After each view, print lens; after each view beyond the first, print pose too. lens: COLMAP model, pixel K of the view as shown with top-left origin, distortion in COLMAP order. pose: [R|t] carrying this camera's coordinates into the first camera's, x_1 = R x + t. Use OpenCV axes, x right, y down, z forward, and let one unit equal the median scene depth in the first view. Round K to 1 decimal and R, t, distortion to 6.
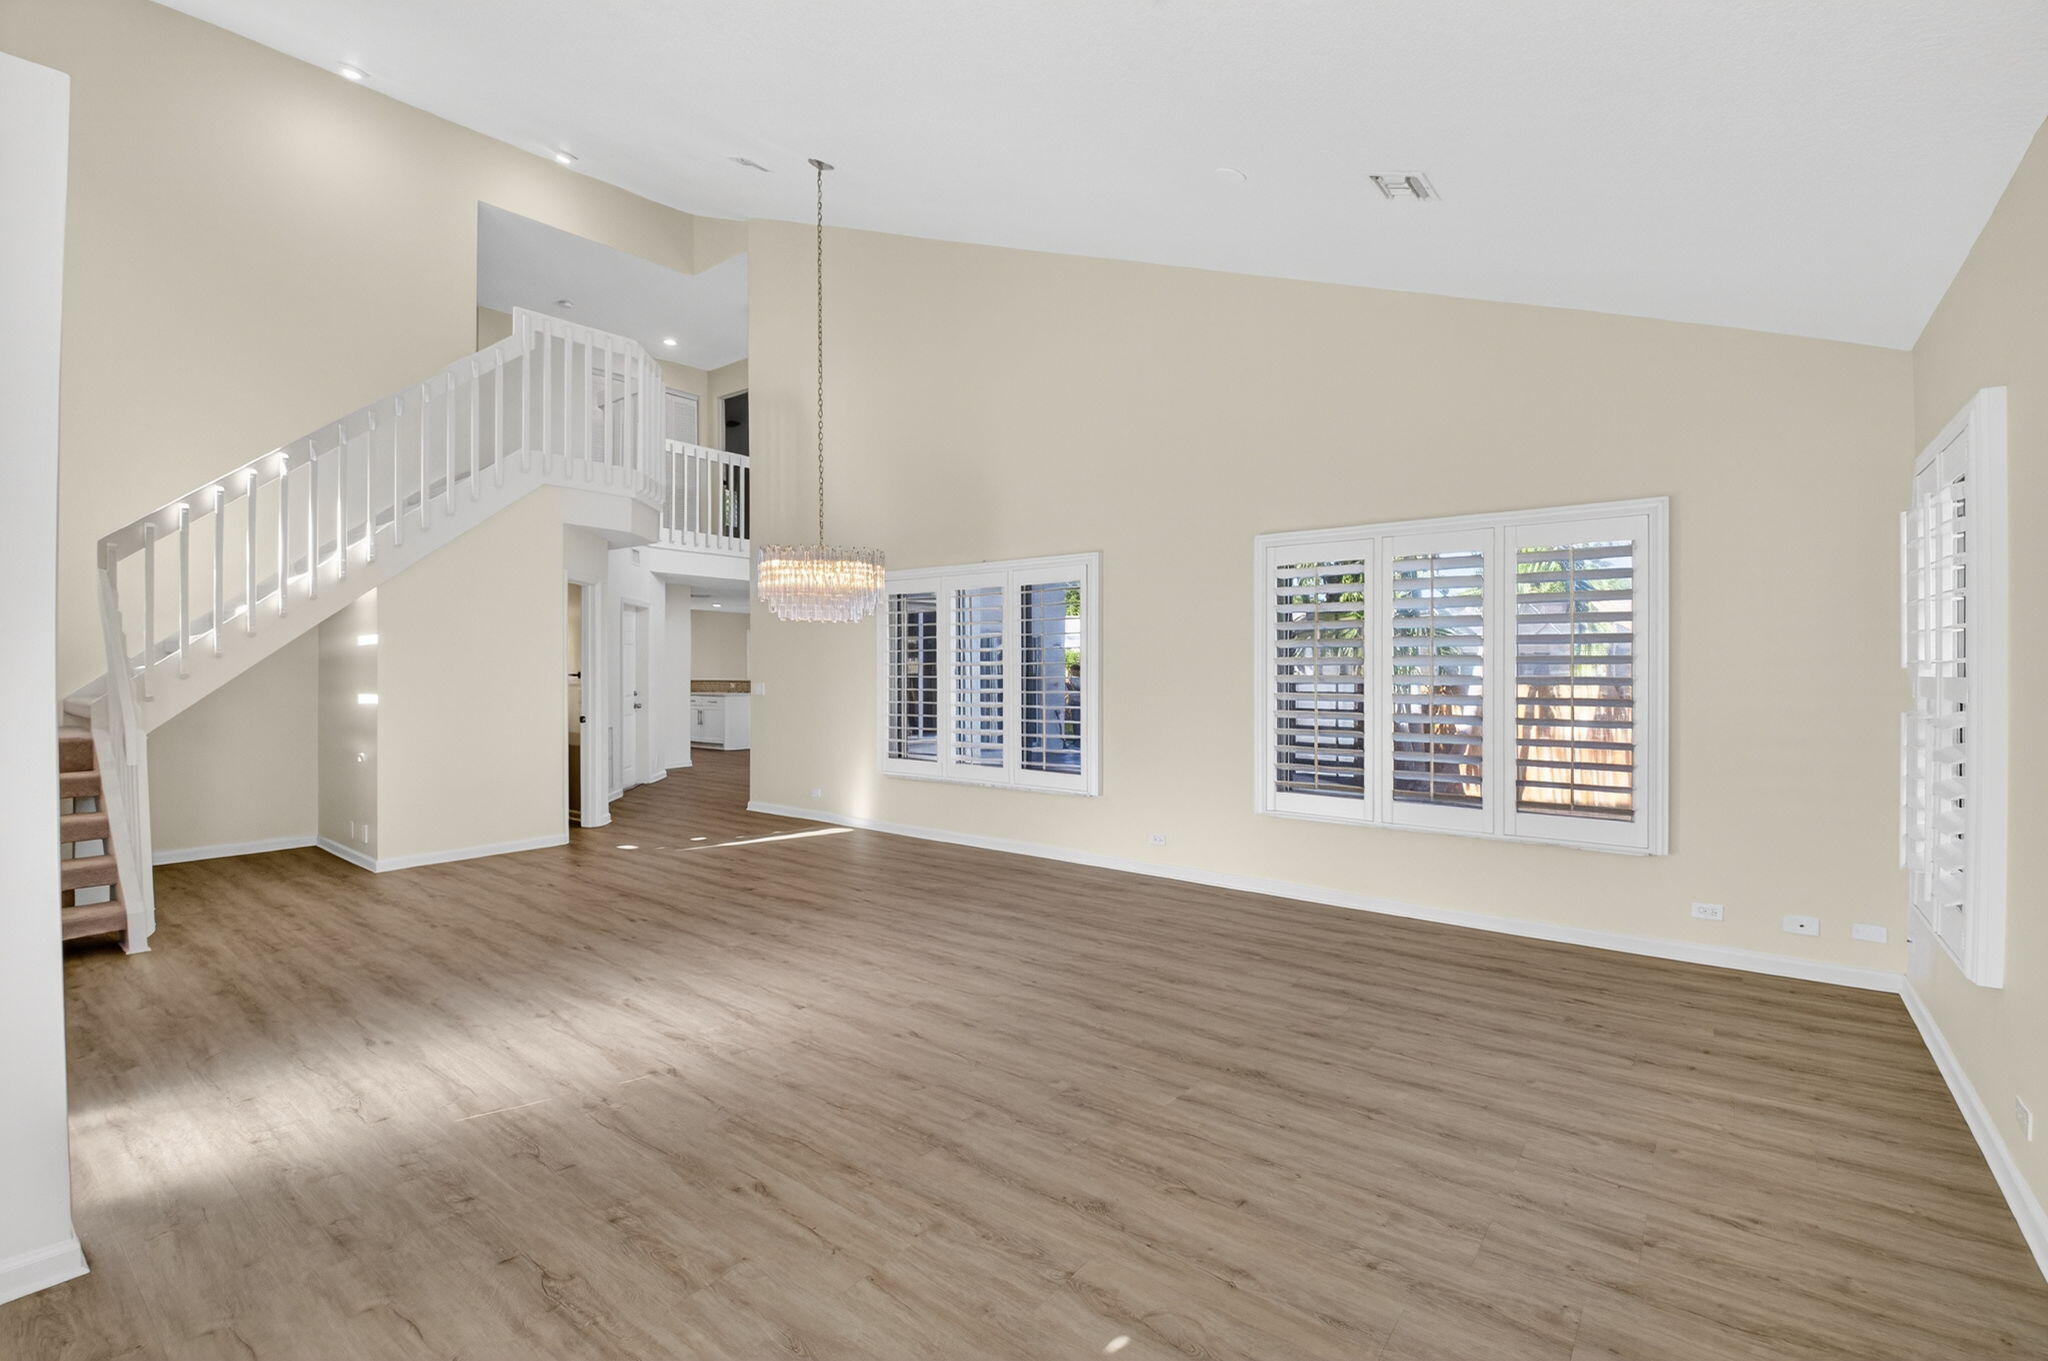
lens RADIAL K [[905.1, 0, 1040.9], [0, 905.1, 673.2], [0, 0, 1]] dist [-0.016260, -0.006707]
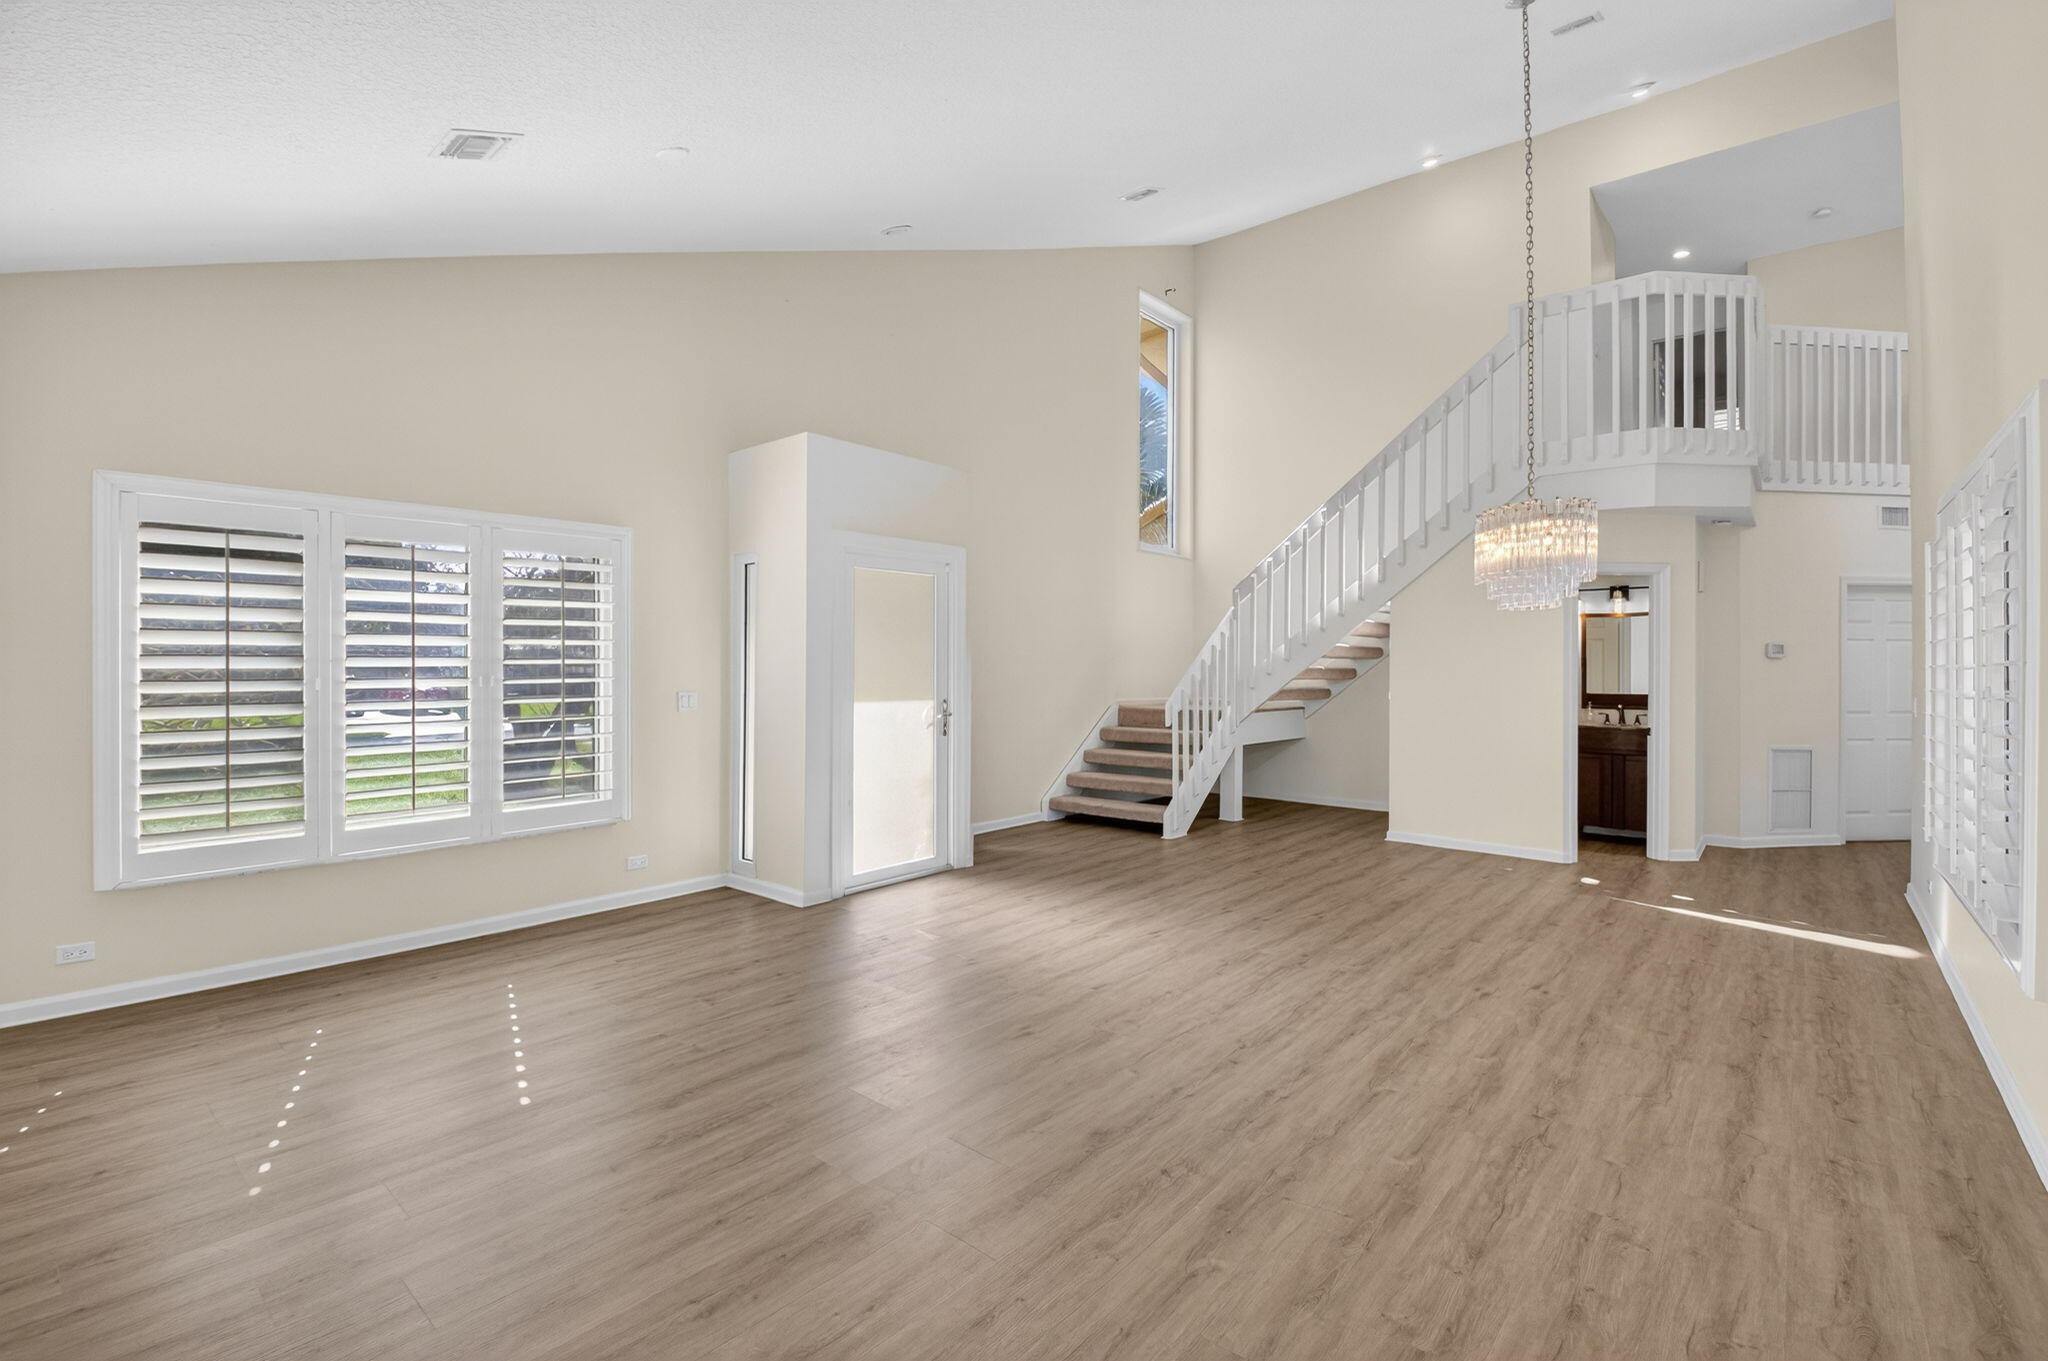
lens RADIAL K [[905.1, 0, 1037.7], [0, 905.1, 665.1], [0, 0, 1]] dist [-0.016260, -0.006707]
pose [[-0.058354, 0.001345, -0.998295, 0.572719], [-0.011387, 0.999933, 0.002013, -0.007716], [0.998231, 0.011485, -0.058335, 0.713376]]
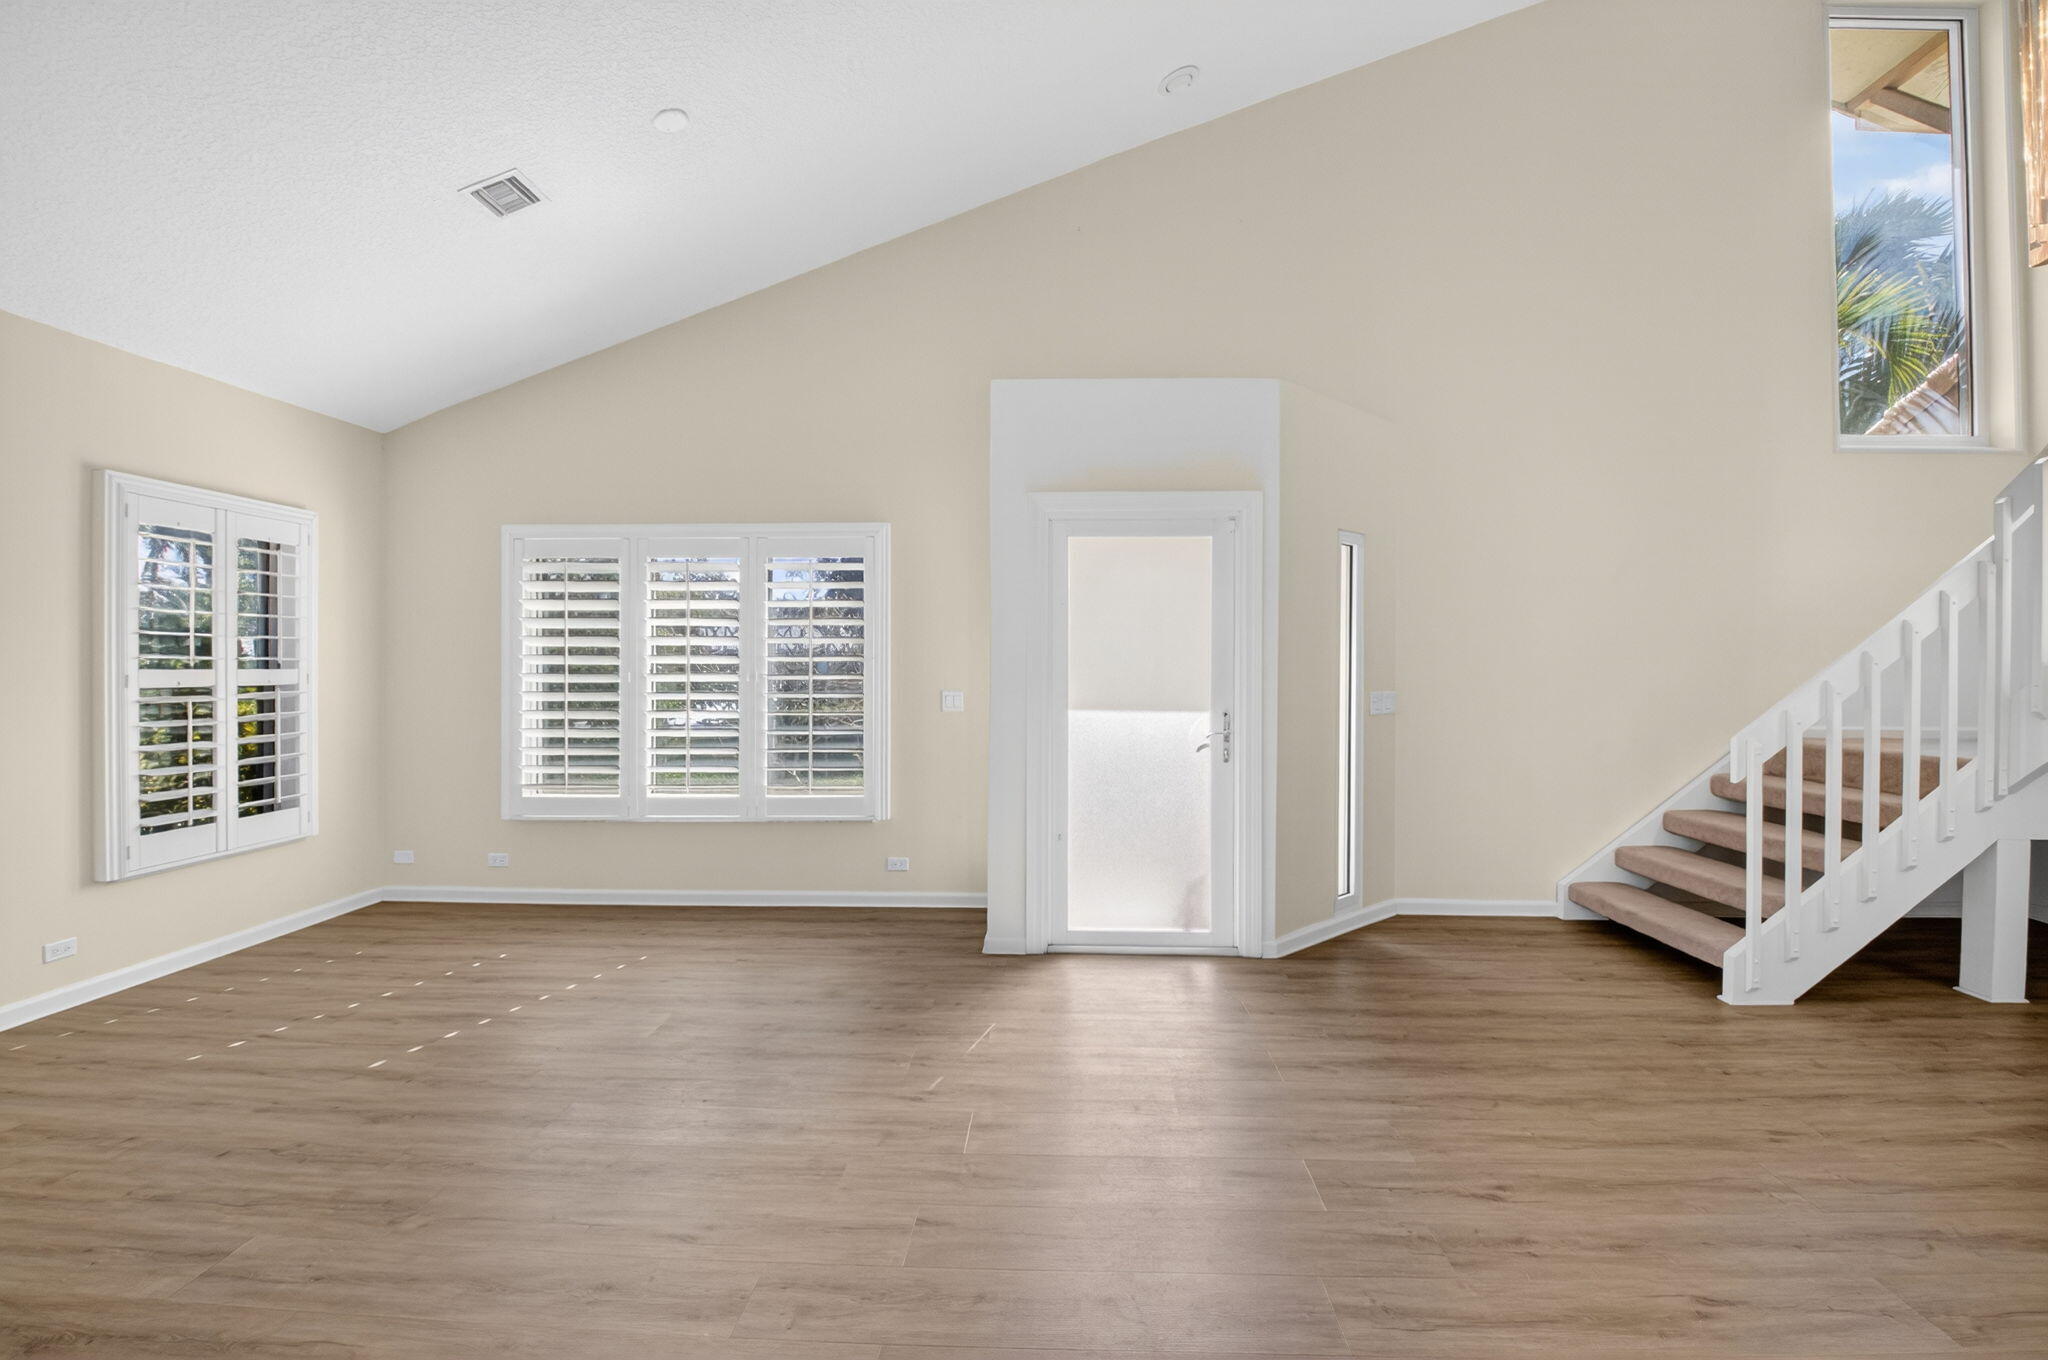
lens RADIAL K [[905.1, 0, 1024.4], [0, 905.1, 661.1], [0, 0, 1]] dist [-0.016260, -0.006707]
pose [[-0.820892, -0.003382, -0.571074, 0.017767], [-0.007228, 0.999964, 0.004469, -0.007438], [0.571038, 0.007797, -0.820886, 1.104484]]
